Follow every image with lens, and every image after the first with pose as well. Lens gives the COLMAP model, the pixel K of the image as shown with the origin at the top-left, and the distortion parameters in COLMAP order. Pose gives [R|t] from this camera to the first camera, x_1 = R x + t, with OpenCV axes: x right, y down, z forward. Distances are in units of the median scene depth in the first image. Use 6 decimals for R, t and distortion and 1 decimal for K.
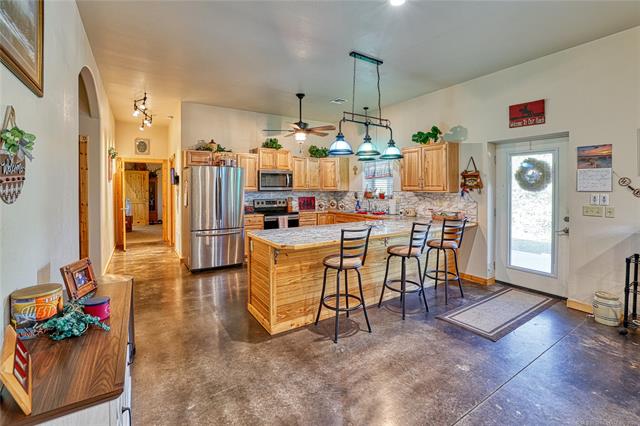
lens RADIAL K [[292.6, 0, 314.8], [0, 292.6, 188.9], [0, 0, 1]] dist [-0.037368, 0.011291]
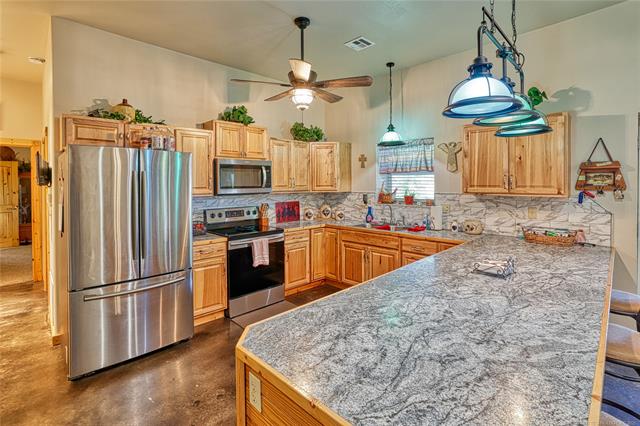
lens RADIAL K [[310.1, 0, 319.7], [0, 310.1, 183.3], [0, 0, 1]] dist [-0.016659, 0.002667]
pose [[0.977314, -0.005668, 0.211719, -0.123691], [0.006378, 0.999976, -0.002667, -0.013896], [-0.211699, 0.003956, 0.977327, 0.374045]]
